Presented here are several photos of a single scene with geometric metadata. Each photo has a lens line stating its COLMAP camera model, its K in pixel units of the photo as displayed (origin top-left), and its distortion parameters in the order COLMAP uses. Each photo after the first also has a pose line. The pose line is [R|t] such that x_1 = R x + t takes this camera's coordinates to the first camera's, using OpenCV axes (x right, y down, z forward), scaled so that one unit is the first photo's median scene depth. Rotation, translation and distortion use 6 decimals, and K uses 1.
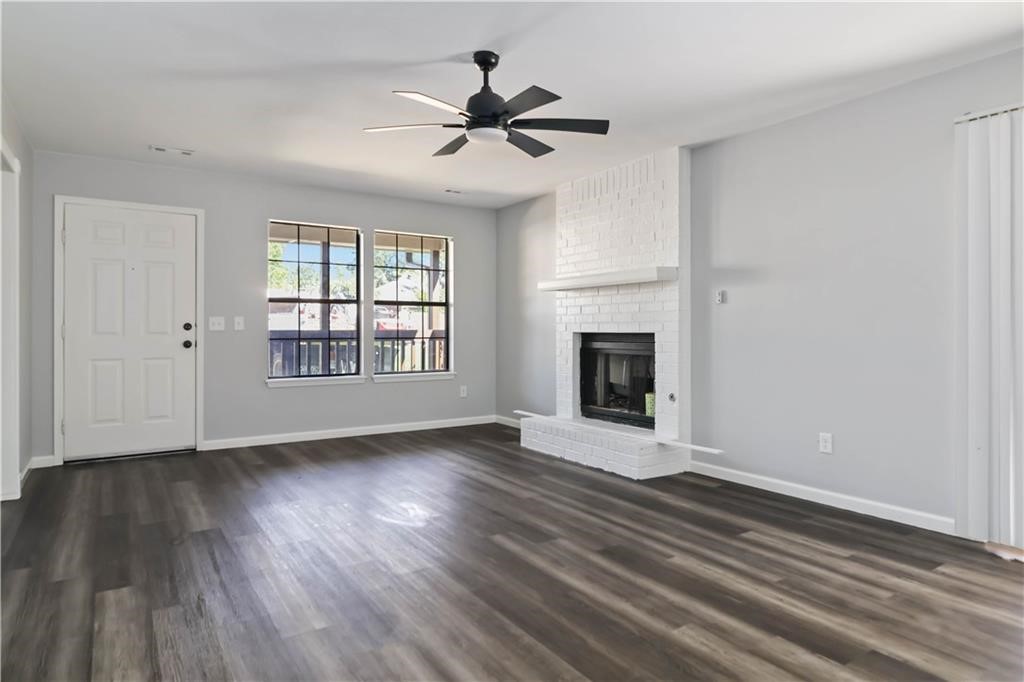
lens RADIAL K [[625.7, 0, 544.1], [0, 625.7, 329.4], [0, 0, 1]] dist [0.002415, -0.009147]
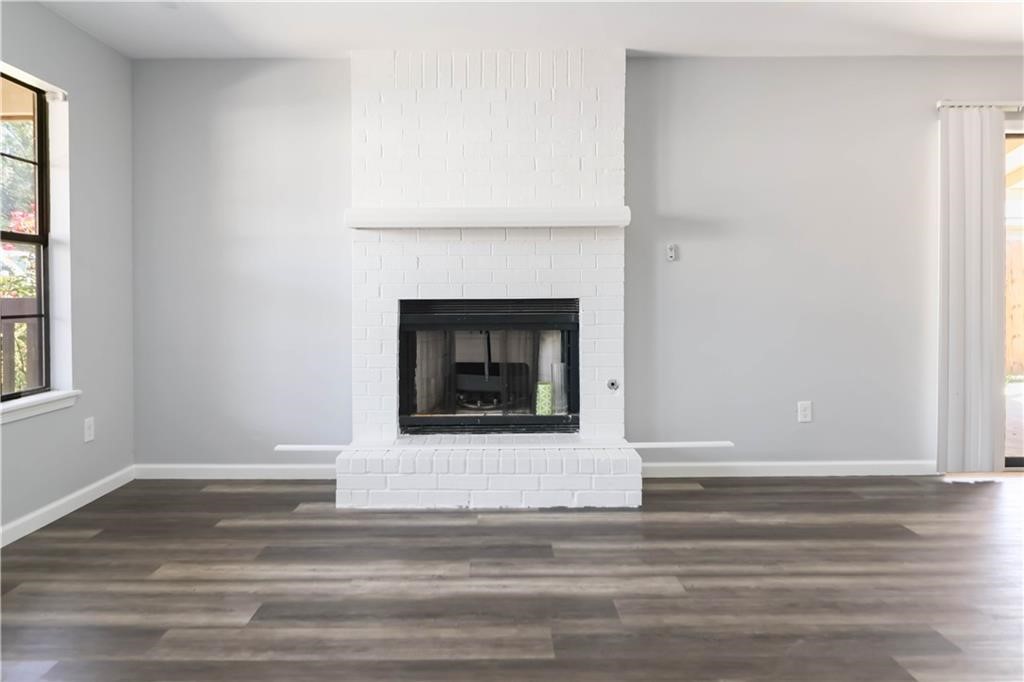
lens RADIAL K [[625.7, 0, 525.2], [0, 625.7, 310.6], [0, 0, 1]] dist [0.002415, -0.009147]
pose [[0.567226, -0.025487, 0.823168, -0.418066], [0.007323, 0.999638, 0.025904, 0.000138], [-0.823530, -0.008665, 0.567207, 0.592058]]
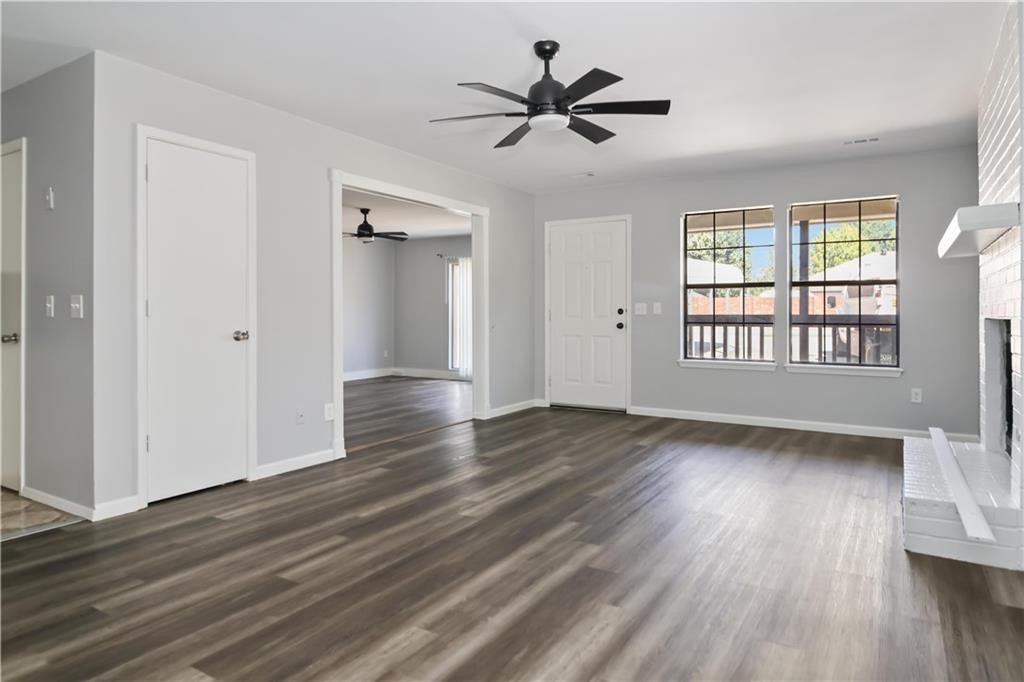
lens RADIAL K [[625.7, 0, 514.8], [0, 625.7, 317.0], [0, 0, 1]] dist [0.002415, -0.009147]
pose [[0.396096, 0.004820, -0.918197, 0.510043], [-0.000881, 0.999988, 0.004870, 0.000821], [0.918209, -0.001120, 0.396095, 0.338843]]
